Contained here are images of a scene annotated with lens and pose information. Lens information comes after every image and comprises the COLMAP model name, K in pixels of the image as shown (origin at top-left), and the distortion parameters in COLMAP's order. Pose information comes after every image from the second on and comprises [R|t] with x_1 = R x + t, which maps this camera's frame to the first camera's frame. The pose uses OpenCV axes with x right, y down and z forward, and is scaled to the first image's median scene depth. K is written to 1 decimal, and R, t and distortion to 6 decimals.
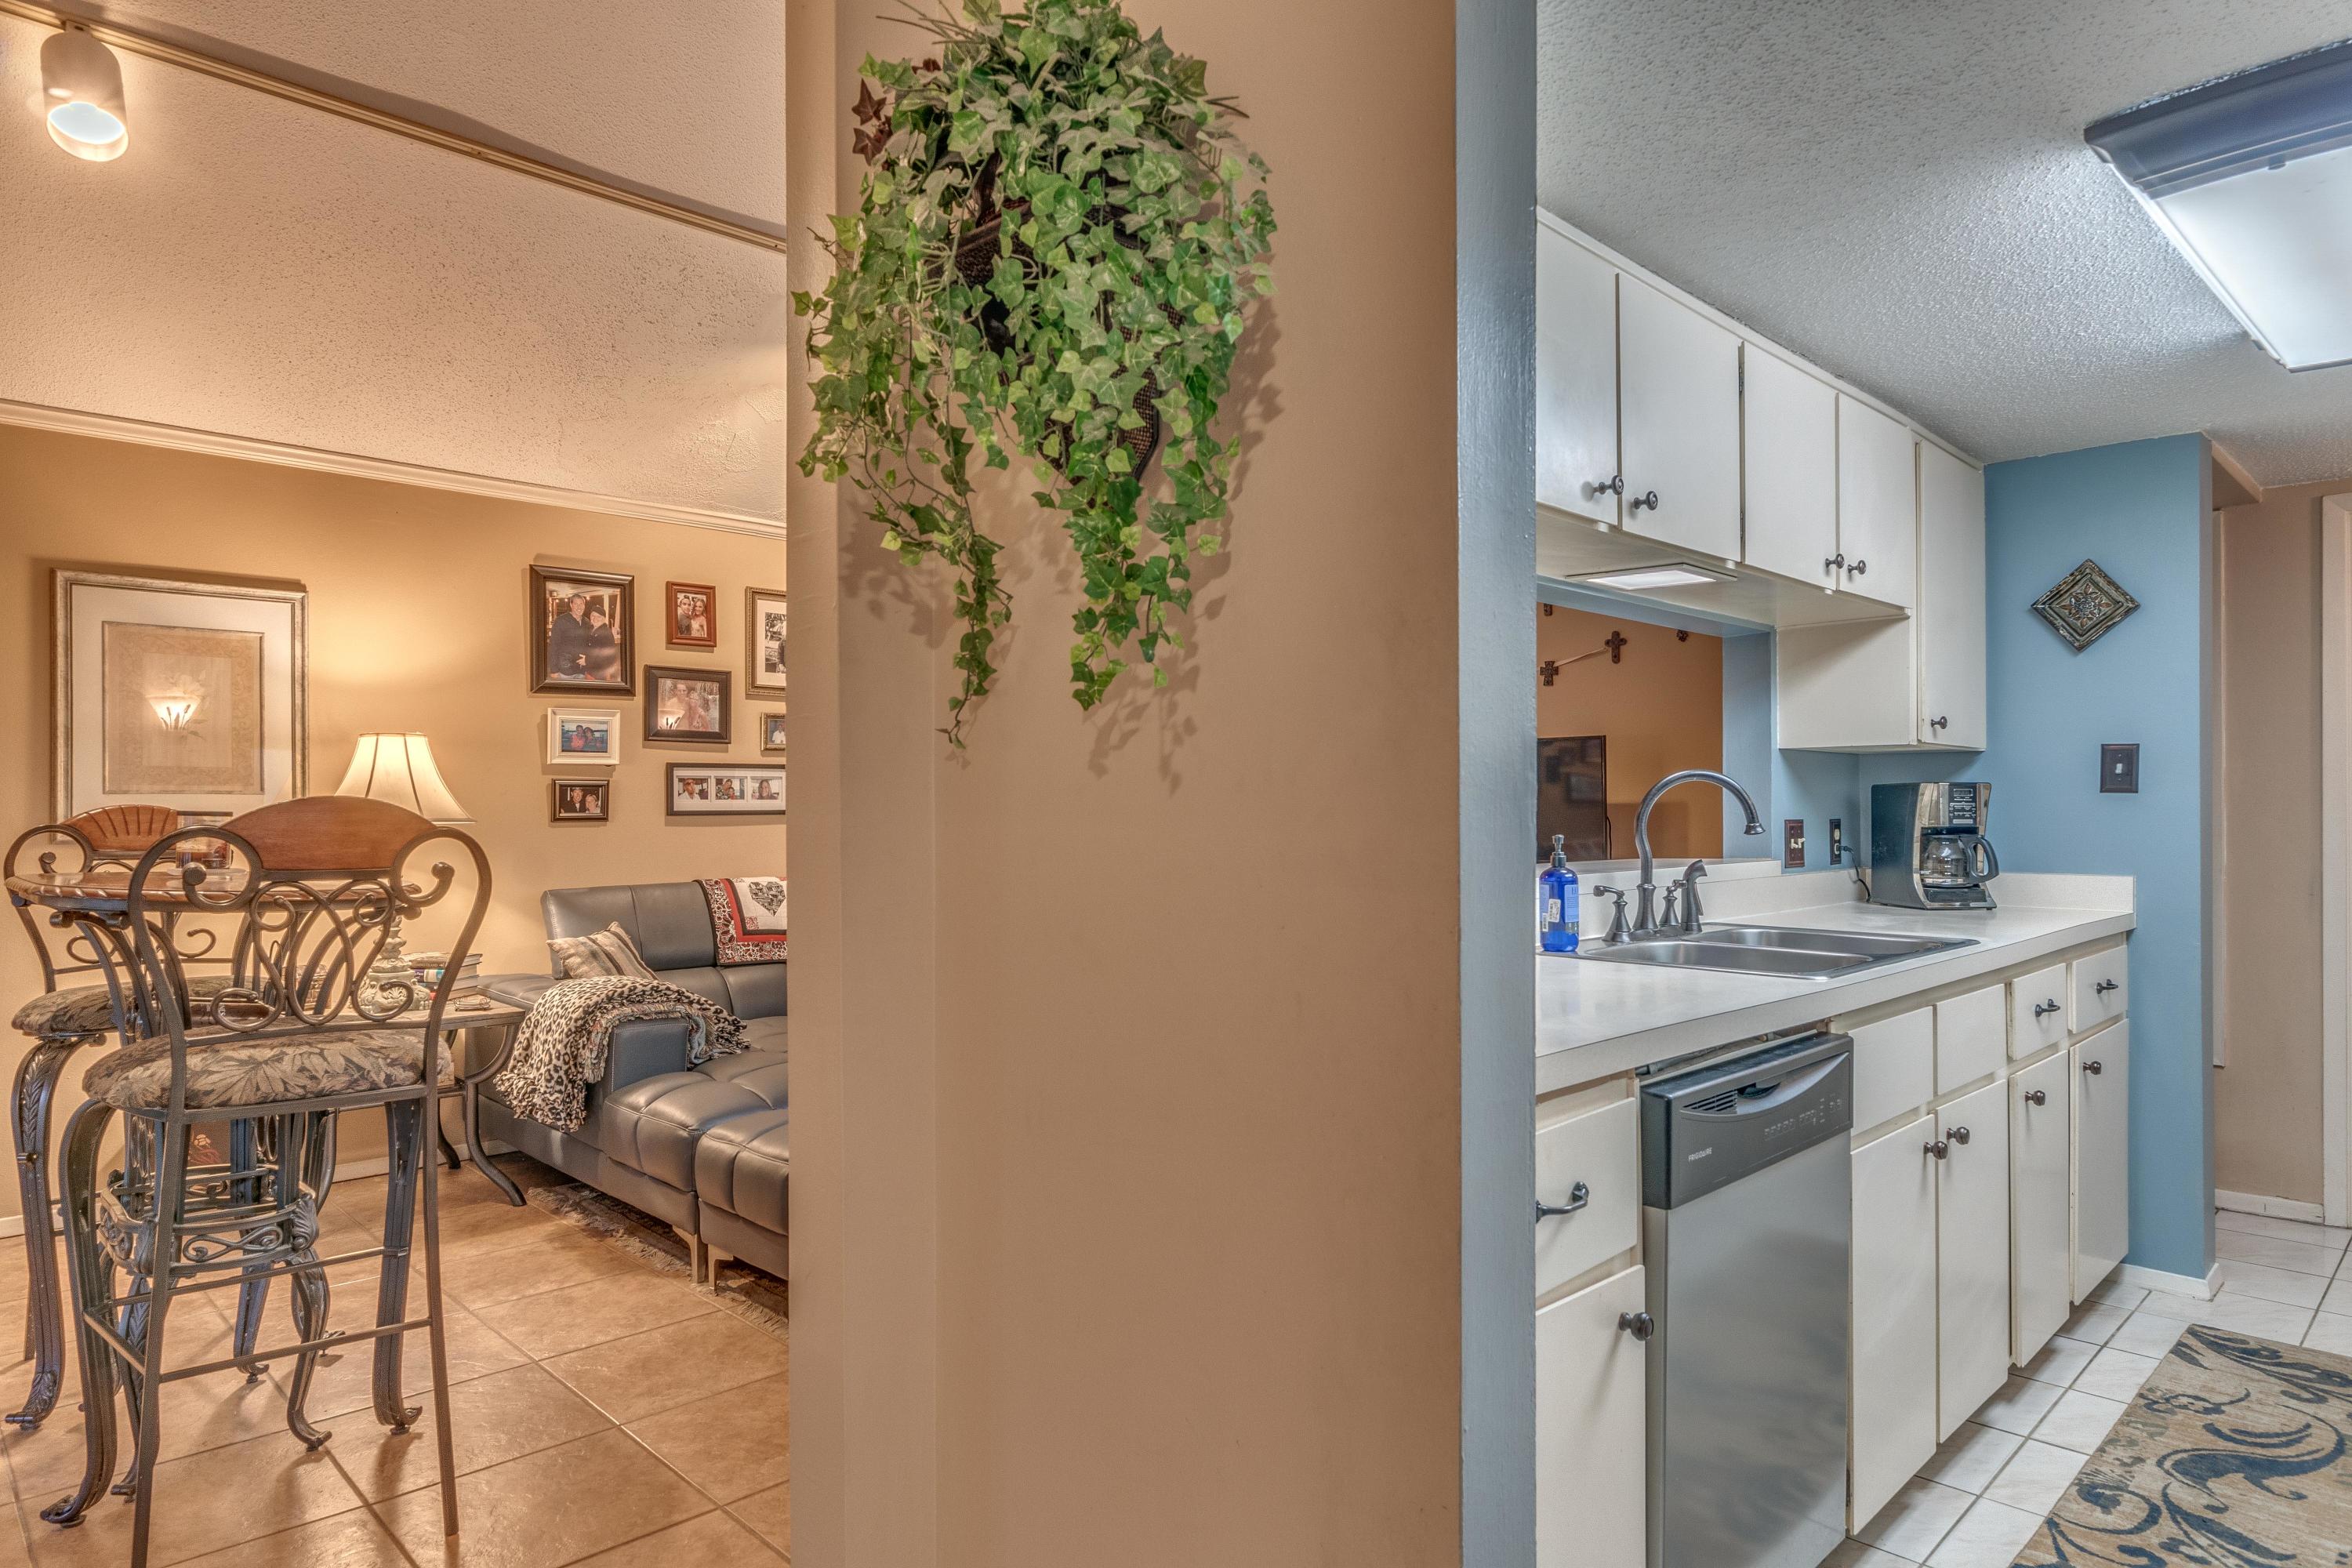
lens RADIAL K [[1306.0, 0, 1175.6], [0, 1306.0, 816.2], [0, 0, 1]] dist [-0.001265, -0.001677]
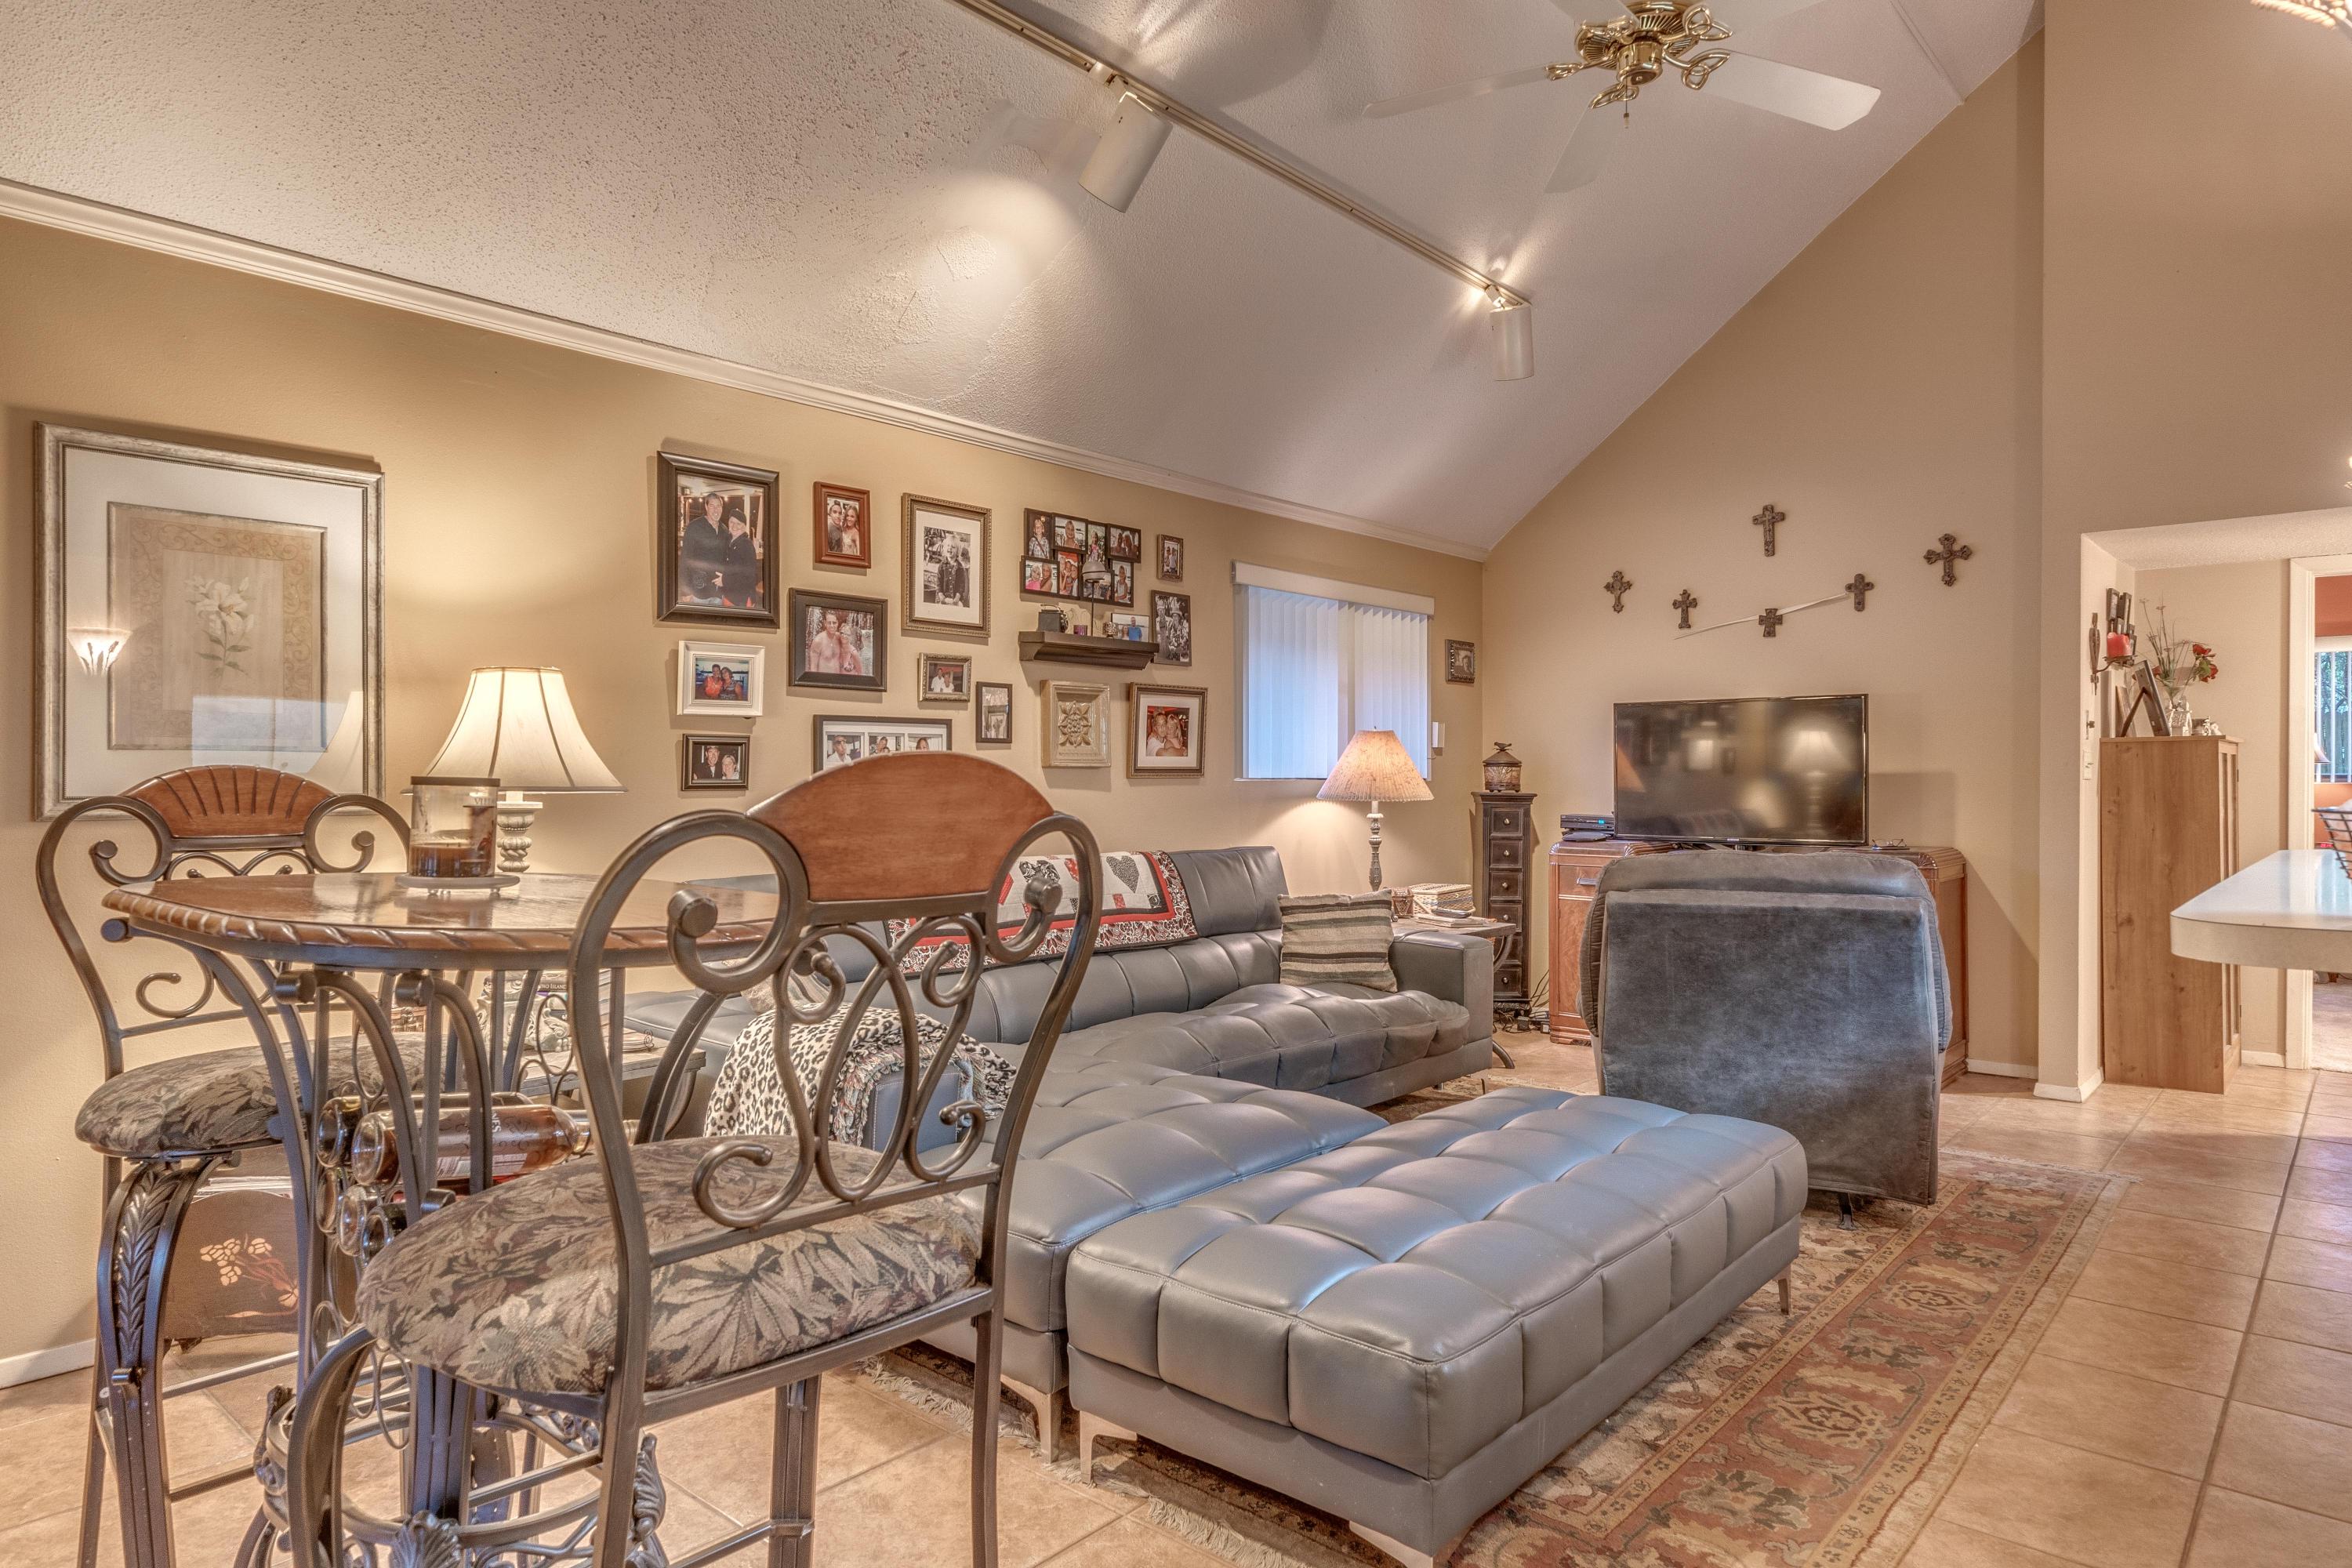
lens RADIAL K [[1346.0, 0, 1176.0], [0, 1346.0, 784.0], [0, 0, 1]] dist [-0.001992, -0.000774]
pose [[0.997896, 0.004968, 0.064638, -0.245413], [-0.005021, 0.999987, 0.000655, -0.001550], [-0.064634, -0.000978, 0.997909, 0.201608]]
